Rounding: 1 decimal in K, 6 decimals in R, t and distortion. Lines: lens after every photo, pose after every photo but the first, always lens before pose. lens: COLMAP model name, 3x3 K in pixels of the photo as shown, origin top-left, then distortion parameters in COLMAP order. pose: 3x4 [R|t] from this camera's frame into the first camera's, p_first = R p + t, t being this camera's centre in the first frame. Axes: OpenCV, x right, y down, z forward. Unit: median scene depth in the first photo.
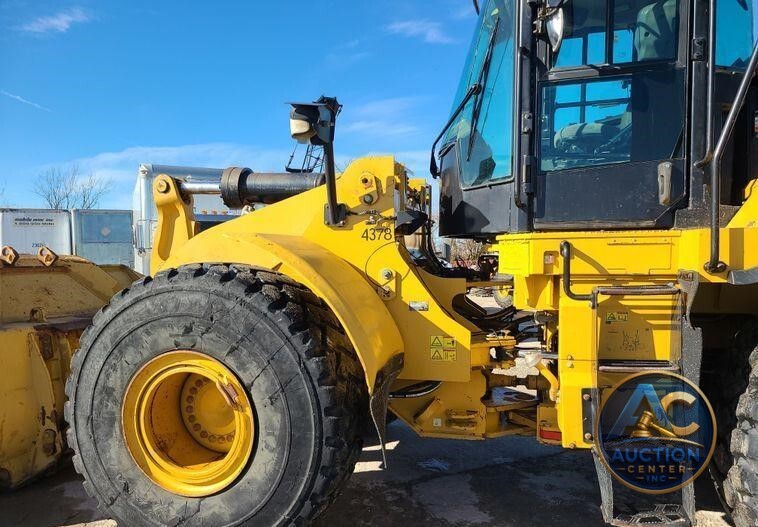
lens RADIAL K [[524.9, 0, 359.7], [0, 524.9, 296.6], [0, 0, 1]] dist [0.086048, -0.079765]
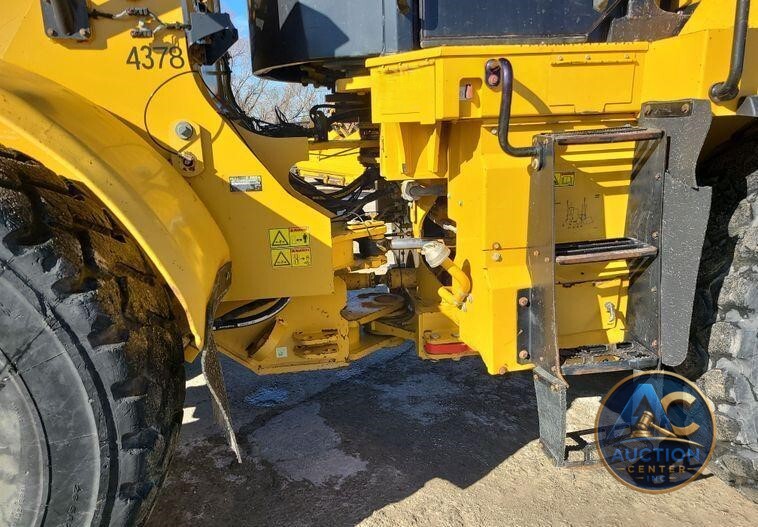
lens RADIAL K [[602.0, 0, 377.1], [0, 602.0, 302.9], [0, 0, 1]] dist [0.056152, -0.015385]
pose [[0.918332, -0.131805, 0.373220, -0.033045], [0.051169, 0.974547, 0.218265, 0.008212], [-0.392489, -0.181342, 0.901703, 0.303107]]
